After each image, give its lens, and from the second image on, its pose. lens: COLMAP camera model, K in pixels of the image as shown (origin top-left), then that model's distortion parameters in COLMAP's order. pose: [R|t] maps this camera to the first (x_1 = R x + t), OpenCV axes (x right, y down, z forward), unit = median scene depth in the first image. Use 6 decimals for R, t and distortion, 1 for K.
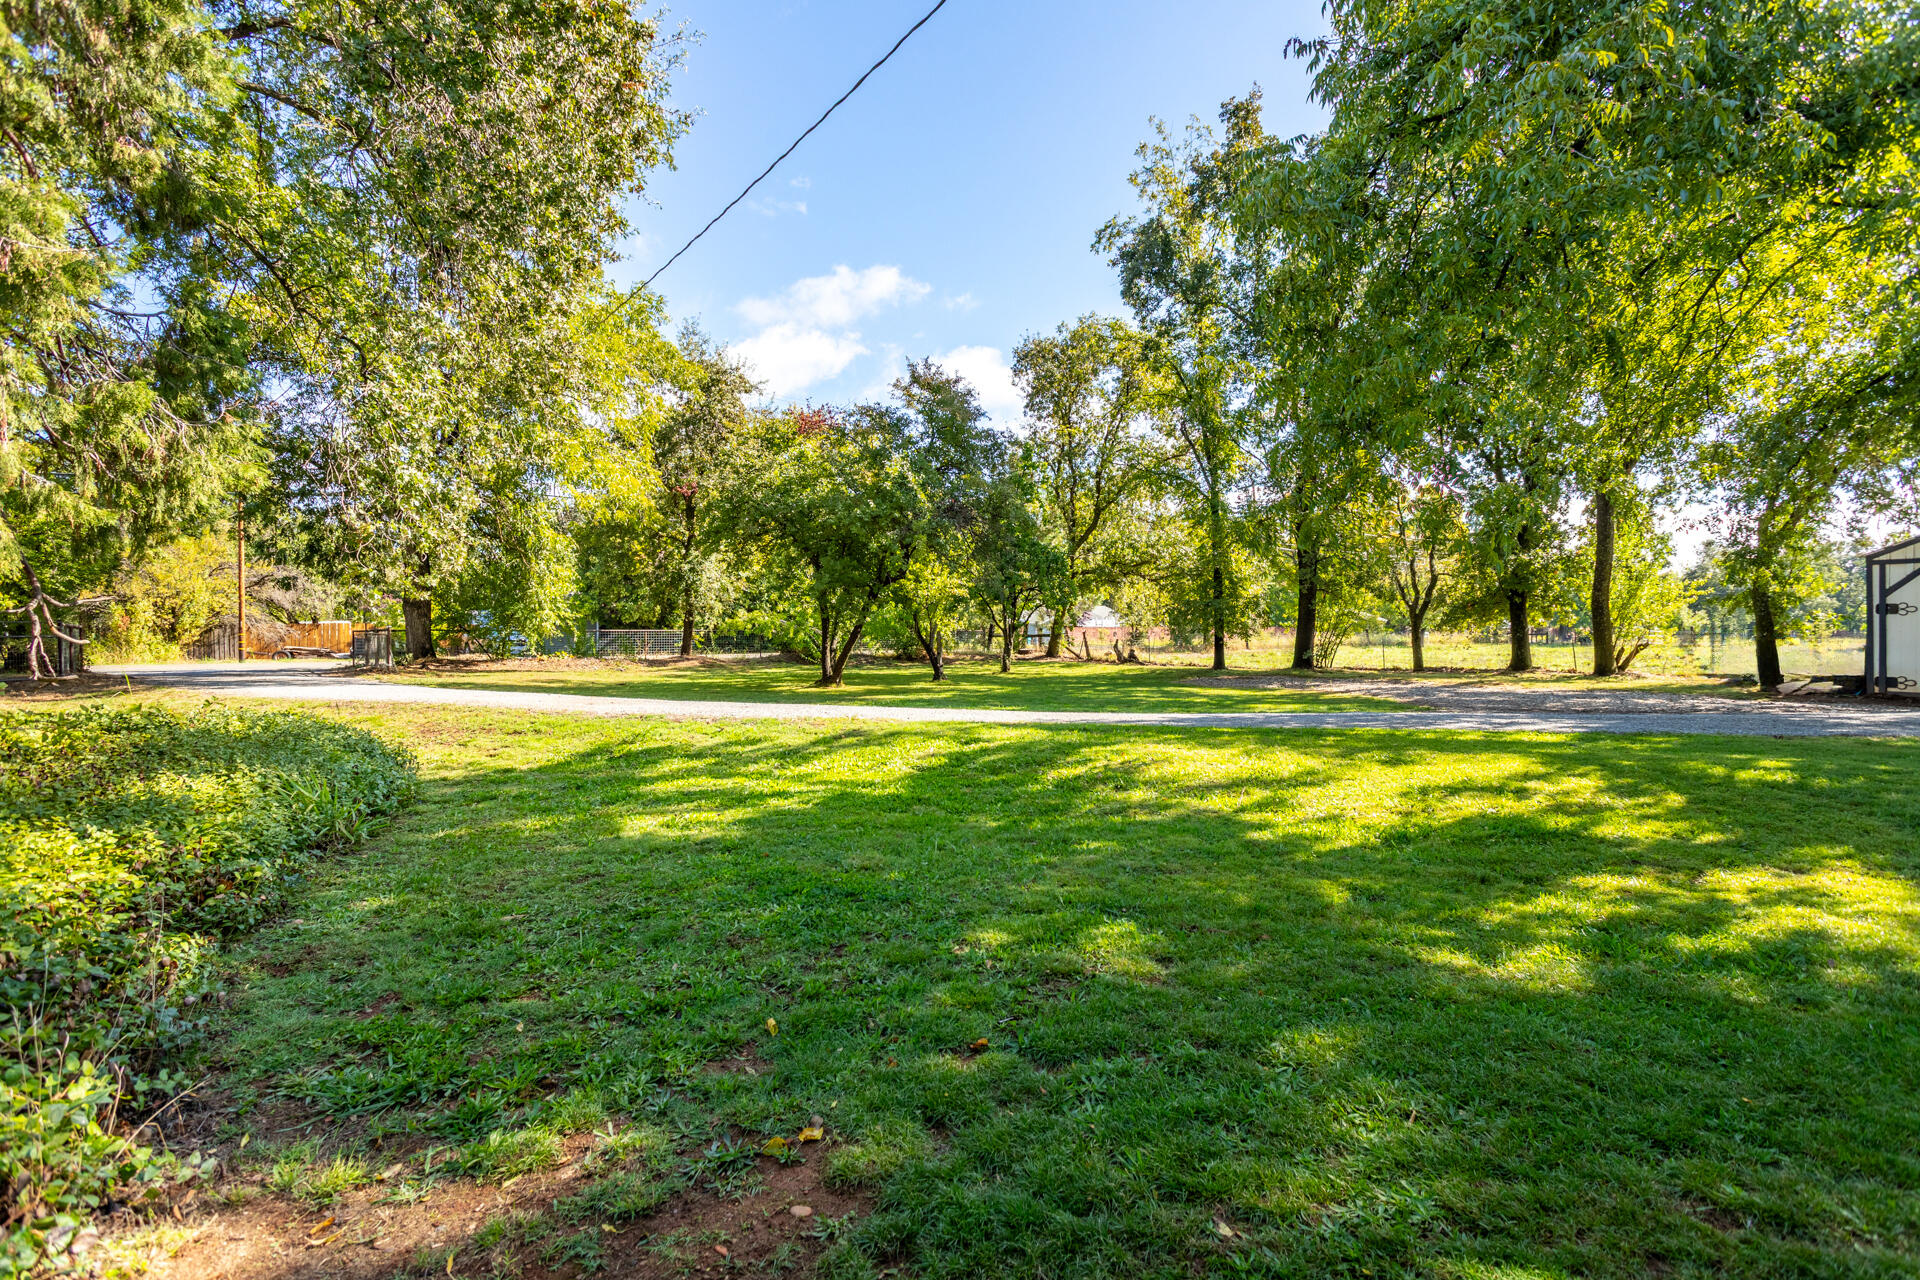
lens RADIAL K [[901.2, 0, 958.1], [0, 901.2, 622.2], [0, 0, 1]] dist [0.010662, 0.000638]
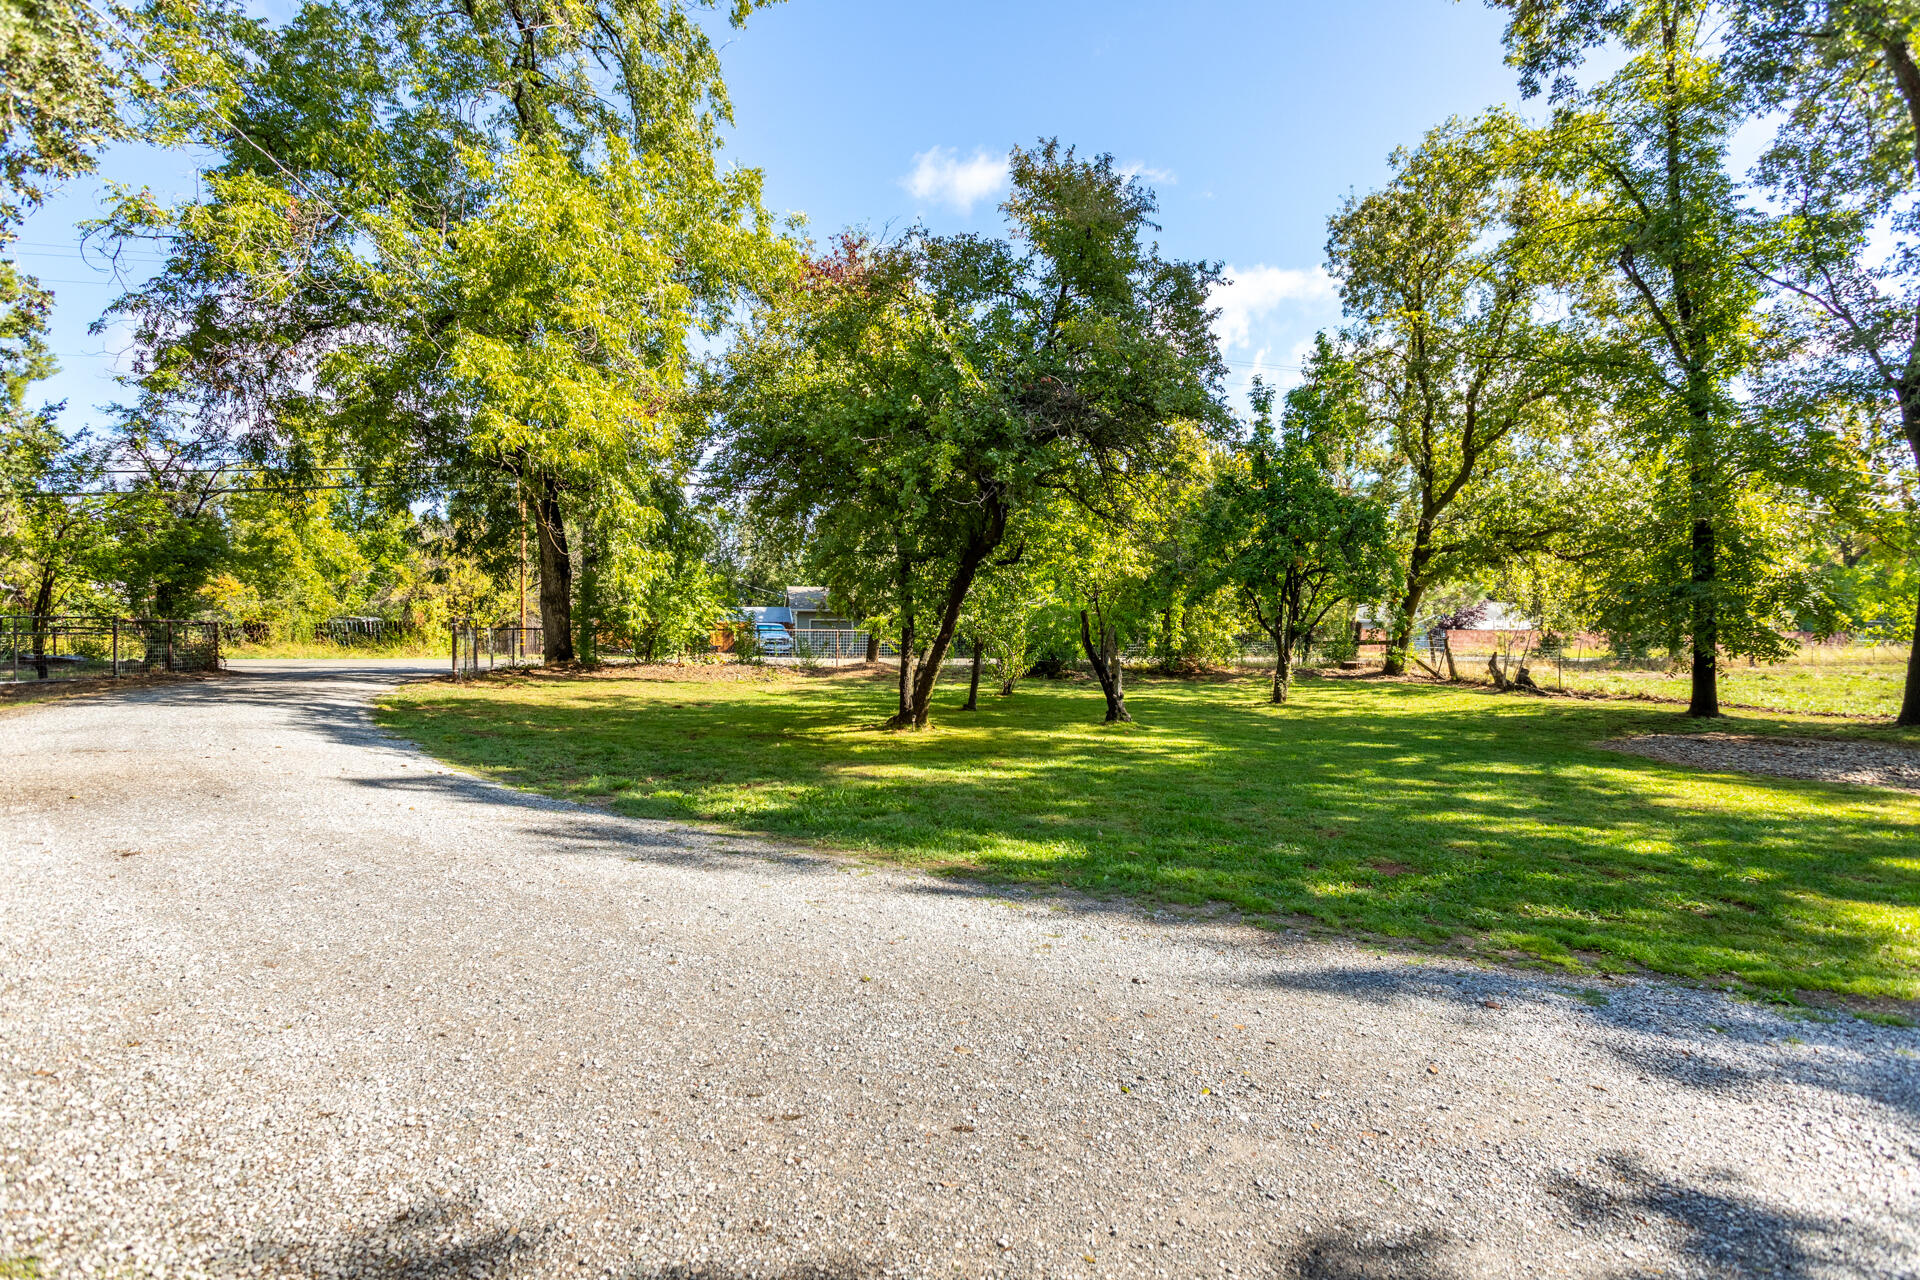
lens RADIAL K [[904.2, 0, 956.4], [0, 904.2, 631.5], [0, 0, 1]] dist [0.008474, 0.000463]
pose [[0.920981, 0.010042, -0.389479, 0.090535], [-0.005246, 0.999897, 0.013375, -0.001907], [0.389573, -0.010275, 0.920938, 0.328948]]
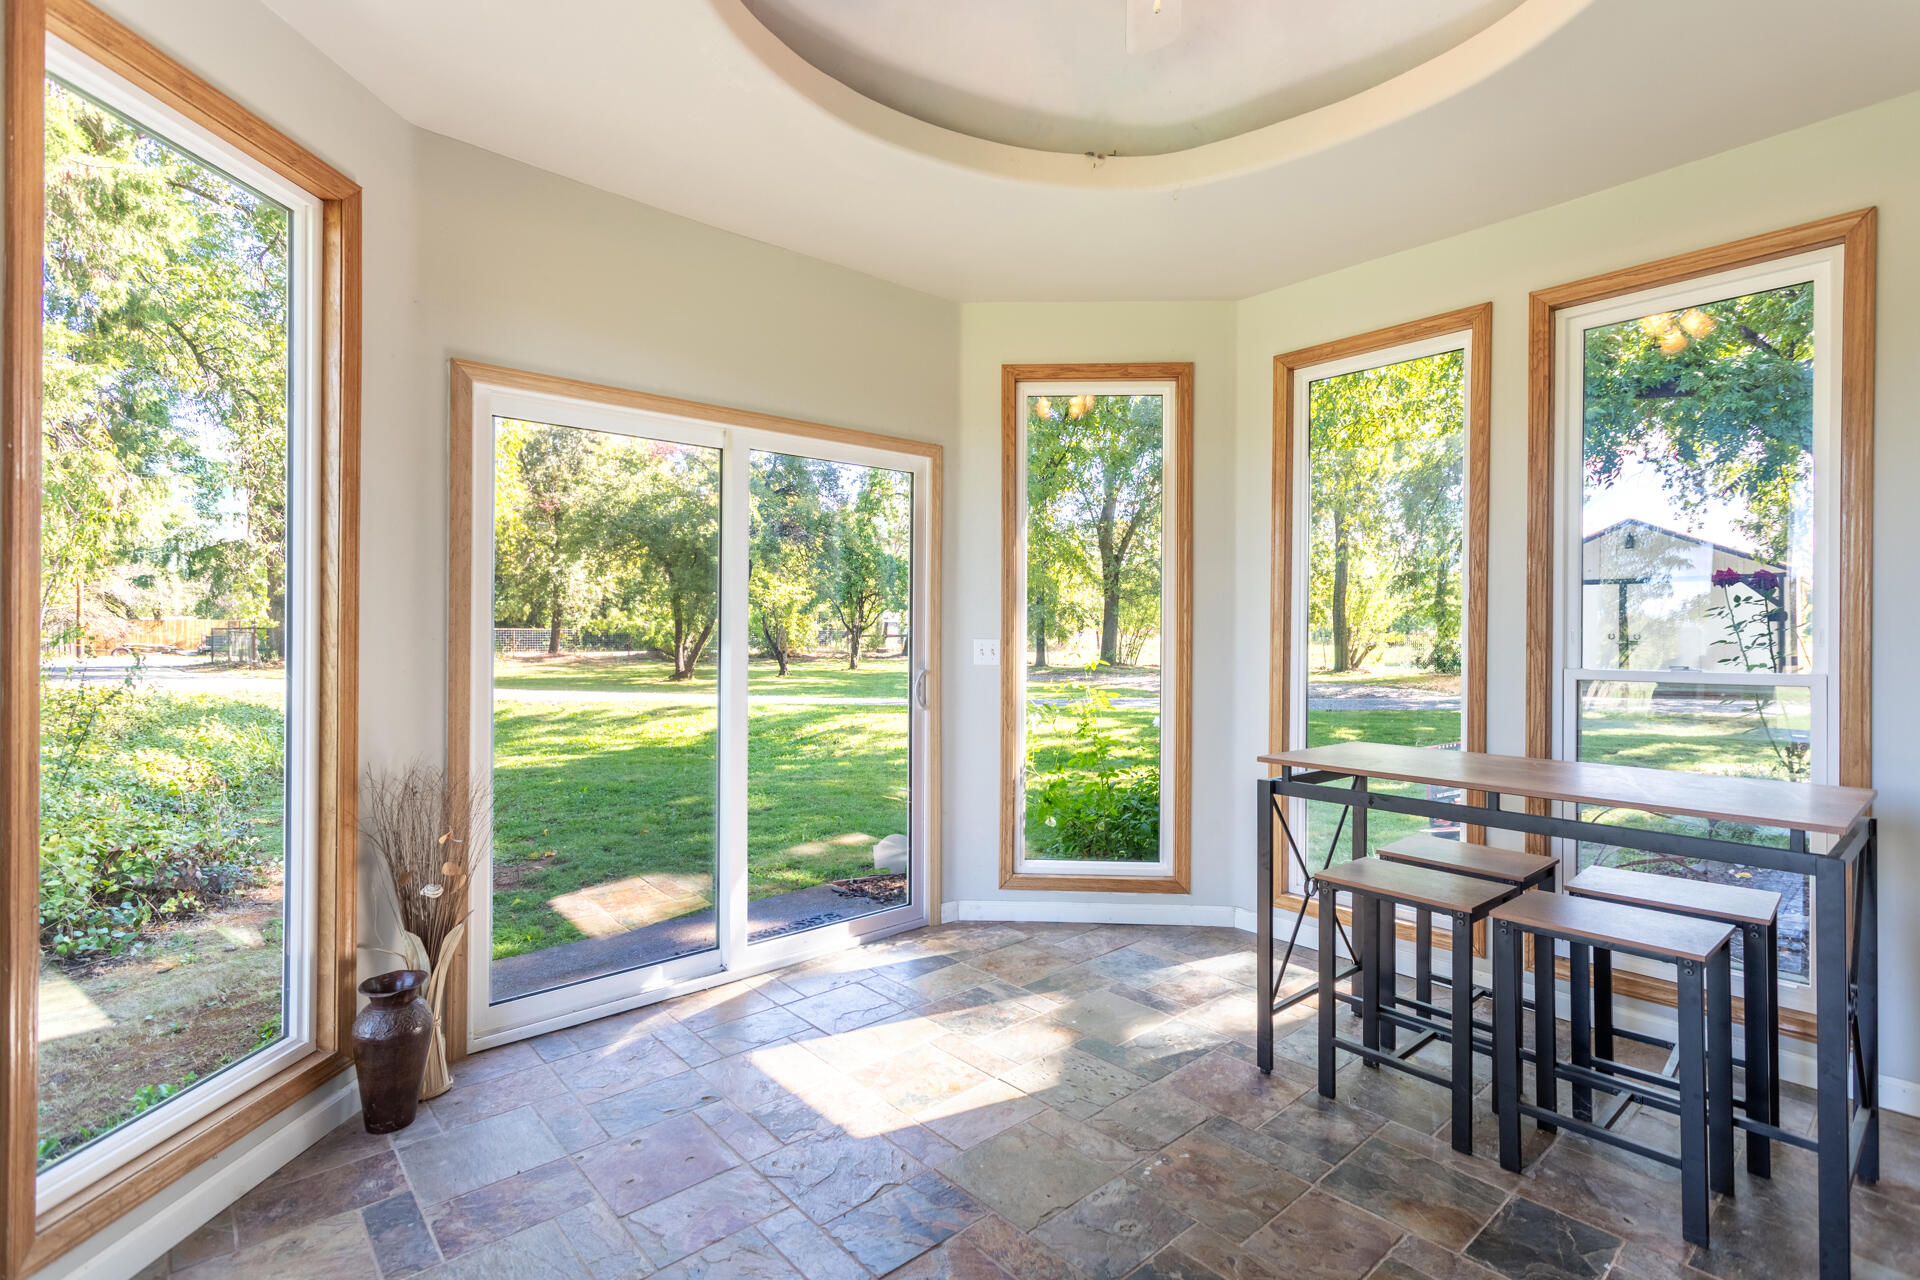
lens RADIAL K [[914.3, 0, 965.1], [0, 914.3, 625.5], [0, 0, 1]] dist [0.001708, 0.000372]
pose [[0.993023, 0.005346, 0.117800, 0.055598], [-0.006011, 0.999968, 0.005288, -0.004654], [-0.117768, -0.005959, 0.993023, -0.133073]]
